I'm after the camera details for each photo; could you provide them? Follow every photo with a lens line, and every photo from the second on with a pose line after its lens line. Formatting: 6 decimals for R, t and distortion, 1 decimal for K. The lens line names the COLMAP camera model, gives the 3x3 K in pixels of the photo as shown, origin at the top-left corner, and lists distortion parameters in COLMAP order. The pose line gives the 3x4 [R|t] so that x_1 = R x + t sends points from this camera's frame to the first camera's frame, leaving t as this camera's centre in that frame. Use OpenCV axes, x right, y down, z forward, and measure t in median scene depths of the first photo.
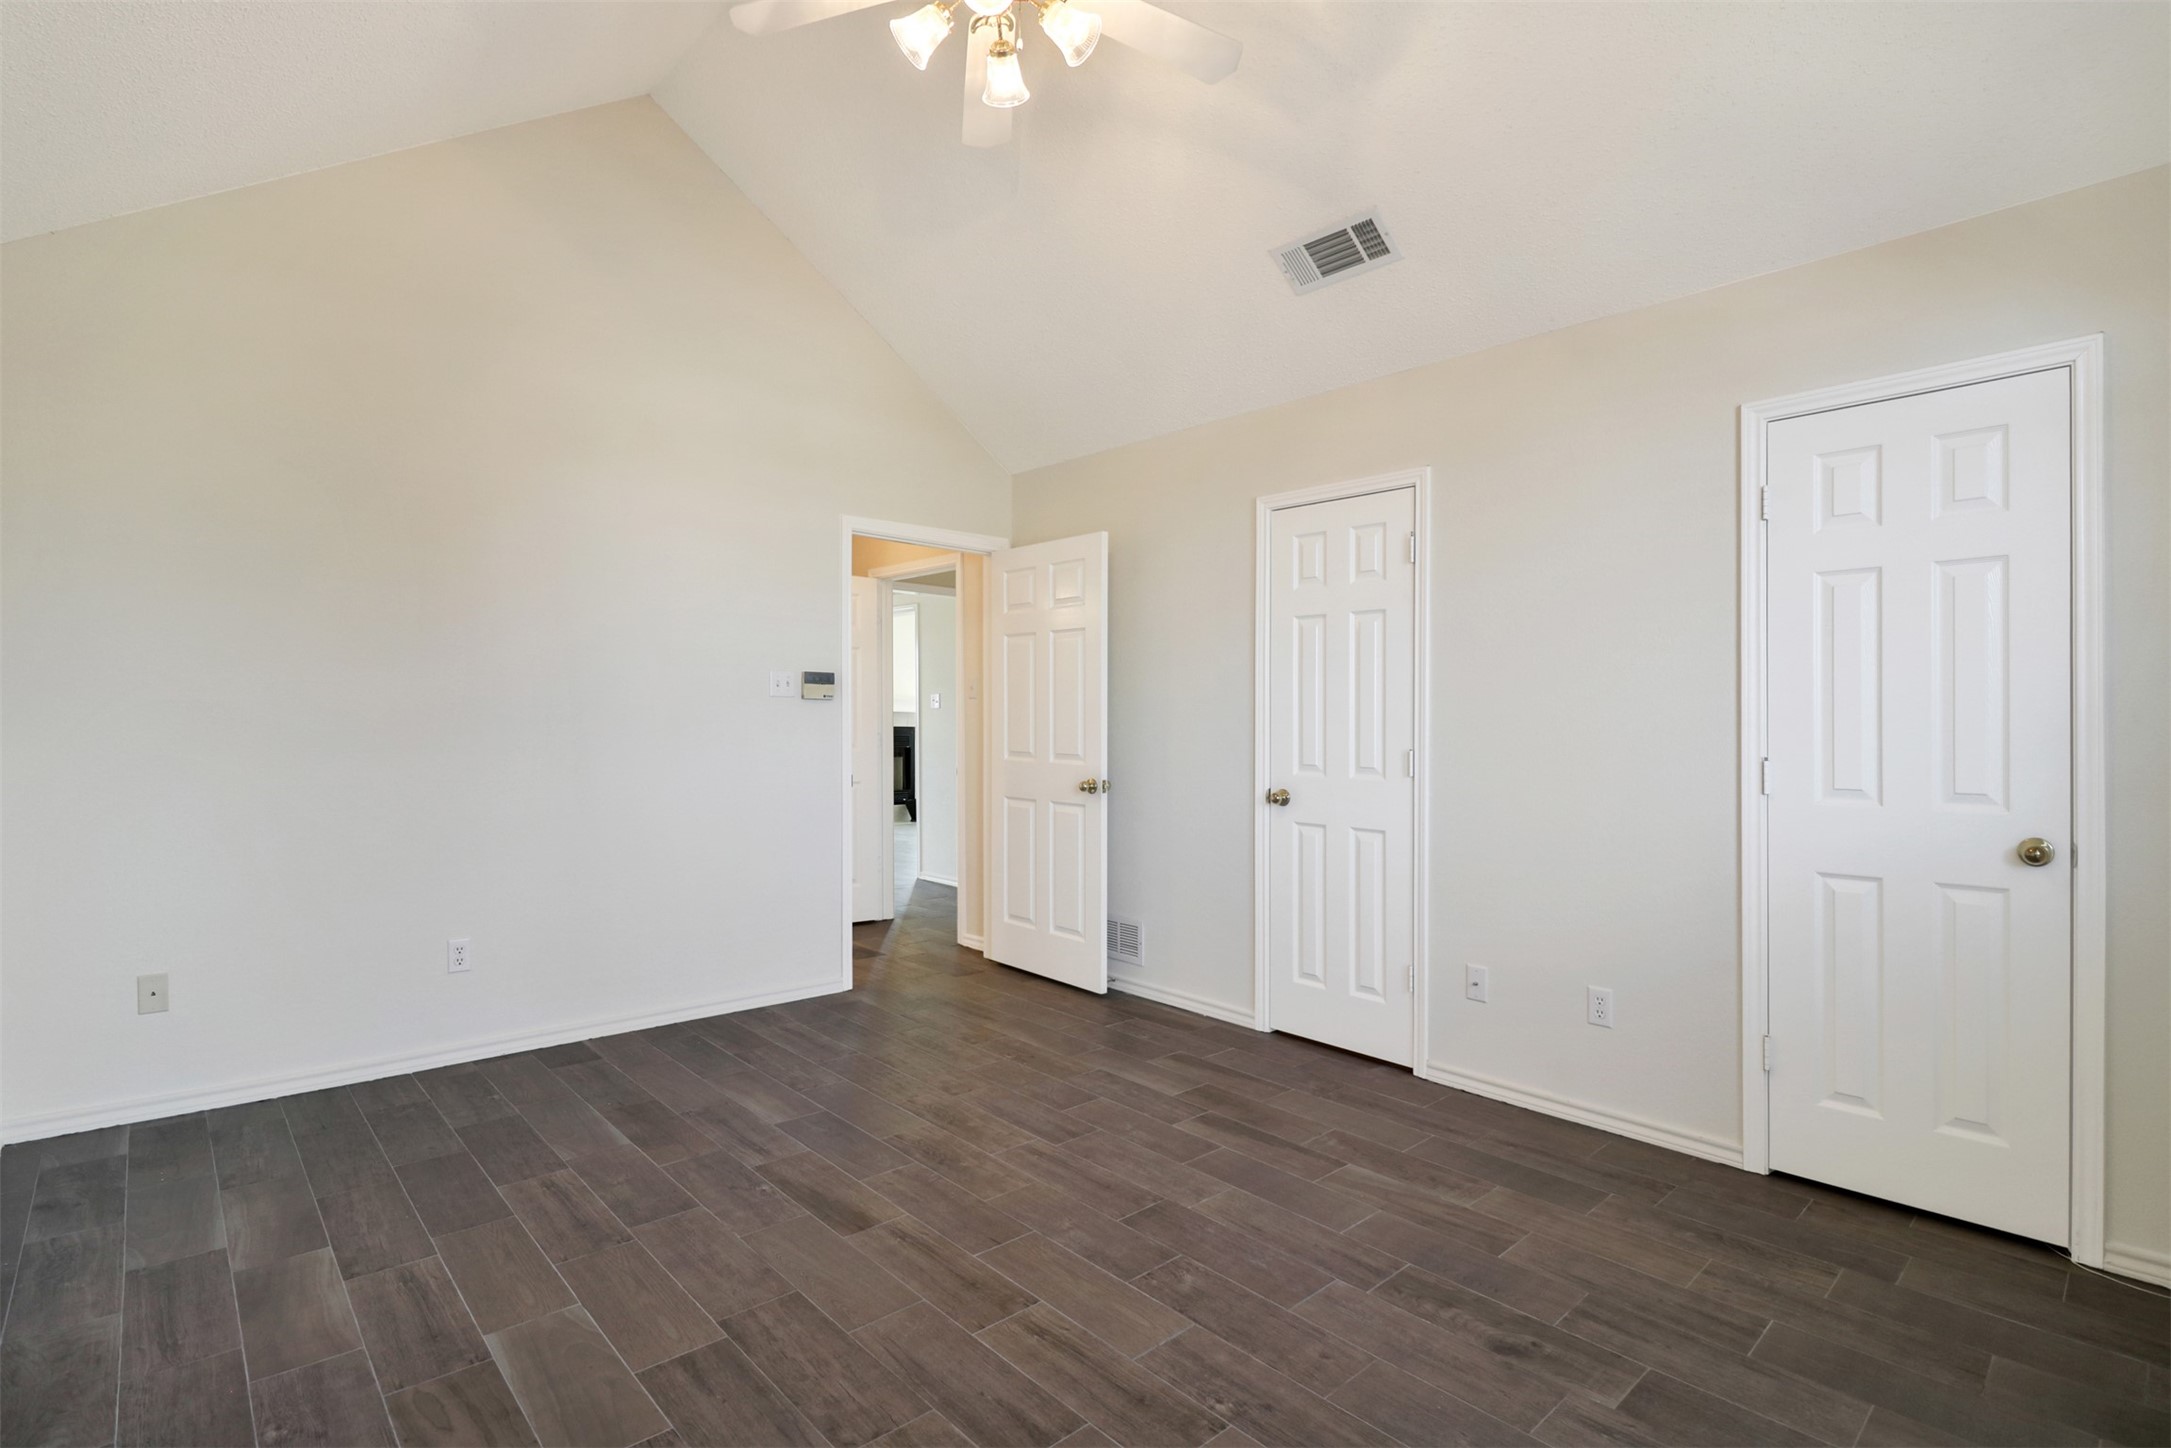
lens RADIAL K [[990.8, 0, 1083.6], [0, 990.8, 746.2], [0, 0, 1]] dist [0.002262, -0.014051]
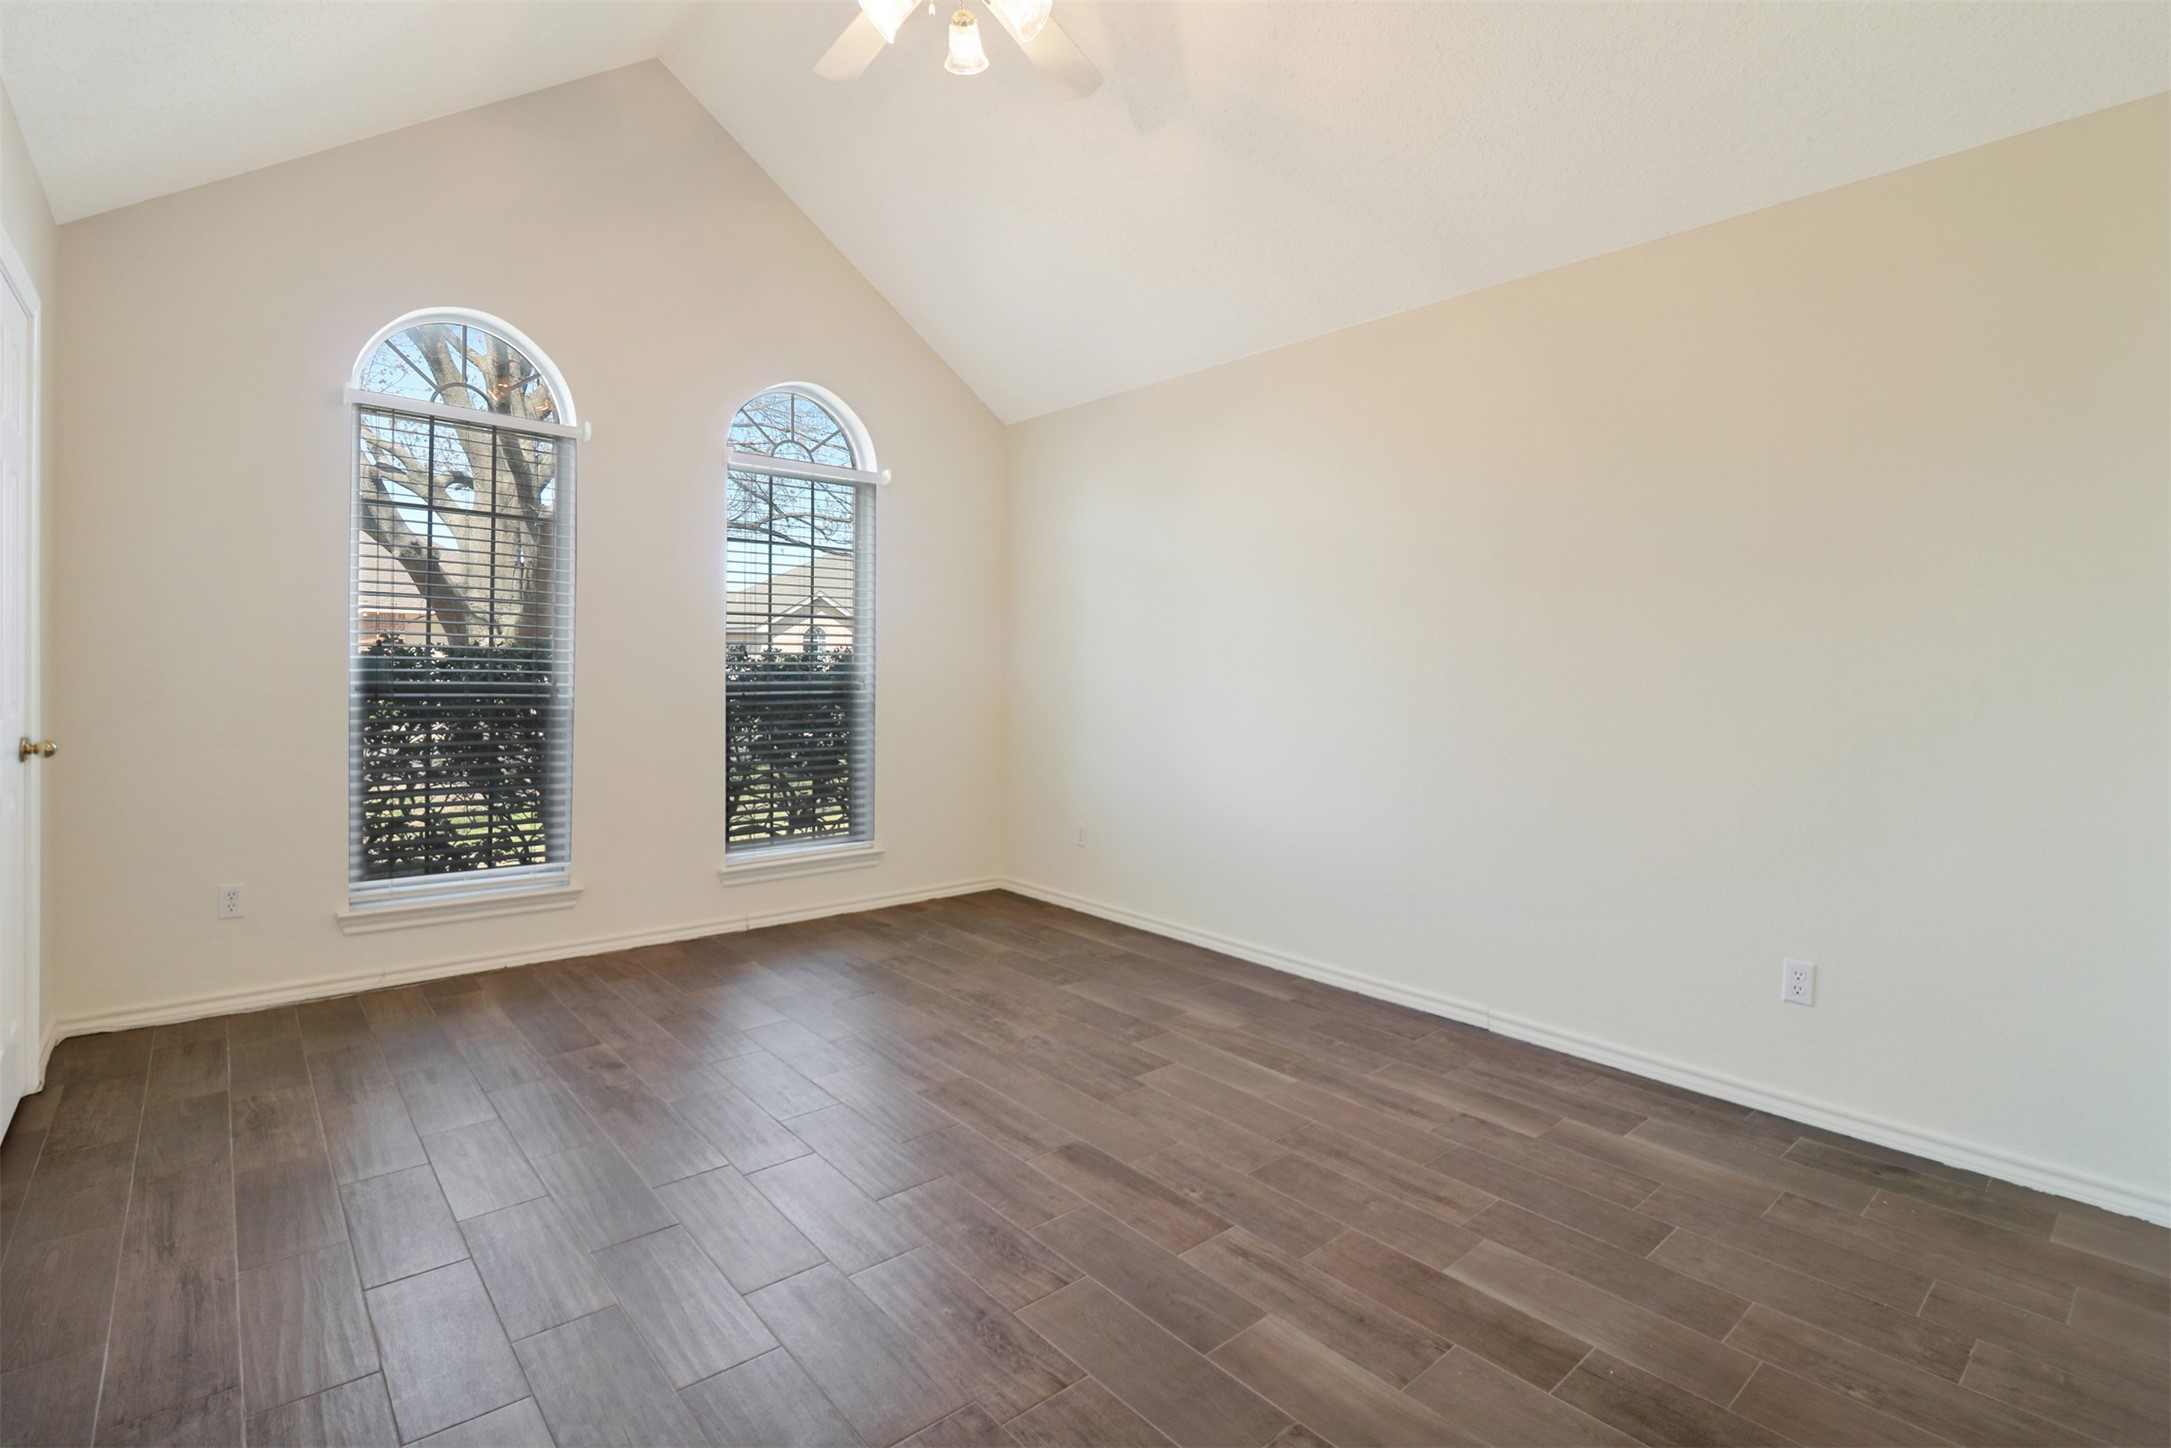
lens RADIAL K [[1010.0, 0, 1040.9], [0, 1010.0, 724.2], [0, 0, 1]] dist [-0.000024, -0.016933]
pose [[-0.996496, -0.030265, 0.077975, -0.235697], [-0.024385, 0.996863, 0.075293, -0.027814], [-0.080010, 0.073127, -0.994108, 1.794374]]
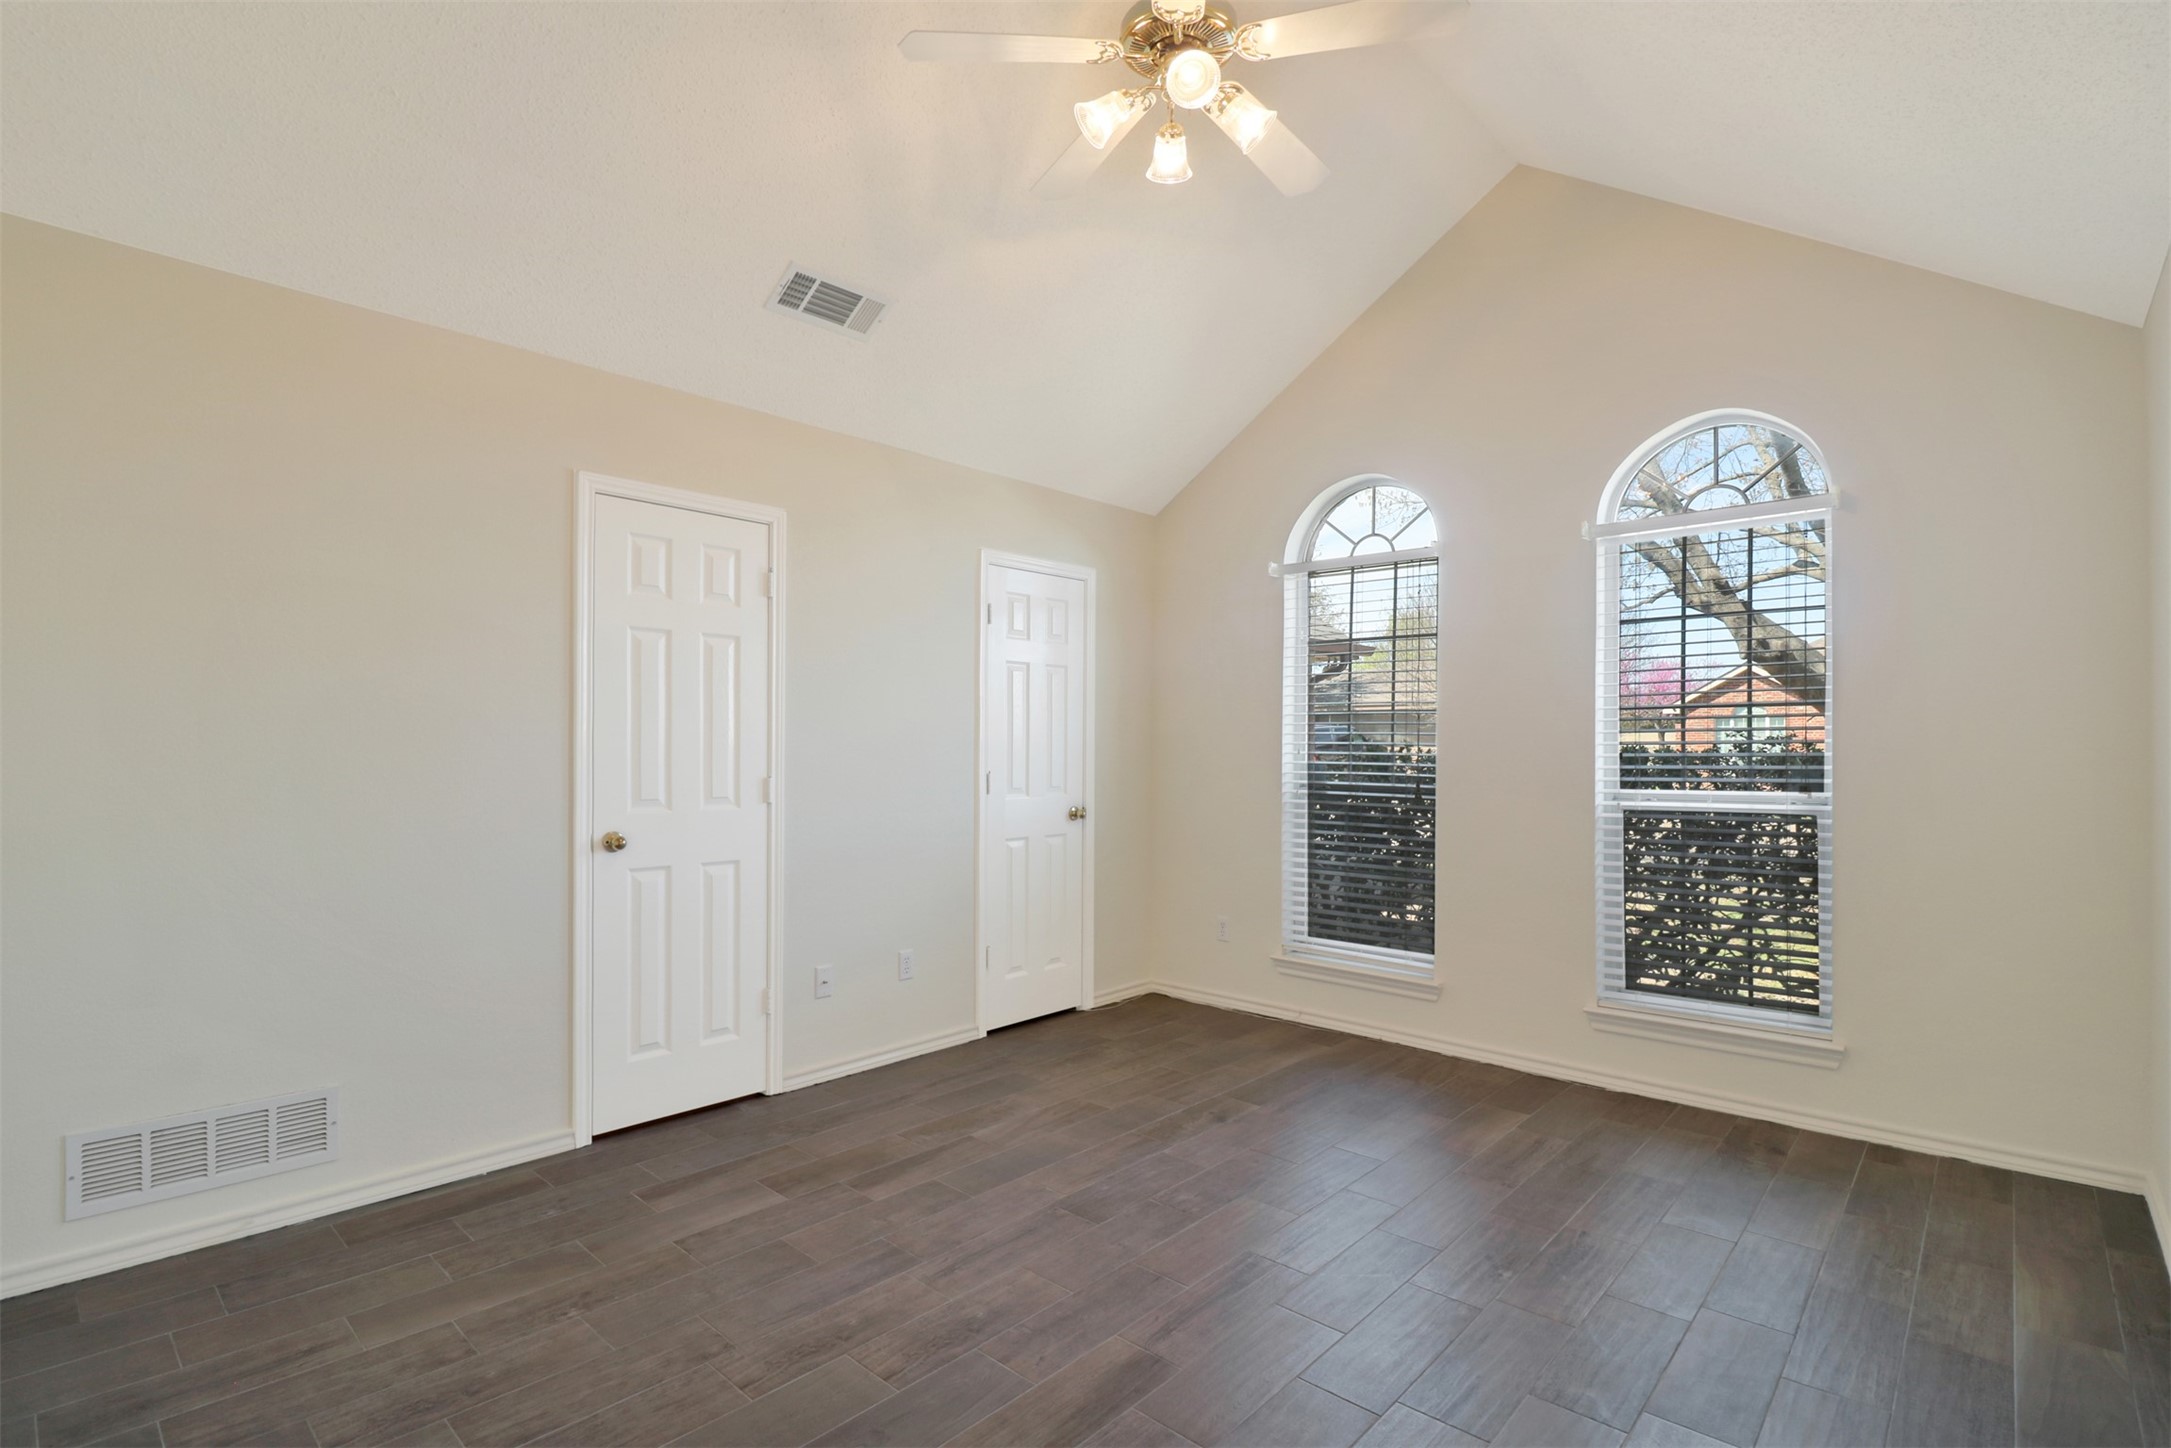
lens RADIAL K [[1000.1, 0, 1077.4], [0, 1000.1, 687.8], [0, 0, 1]] dist [0.000471, -0.014990]
pose [[-0.061293, 0.047113, 0.997007, -0.983799], [0.016058, 0.998803, -0.046211, -0.048418], [-0.997991, 0.013177, -0.061976, 0.992914]]
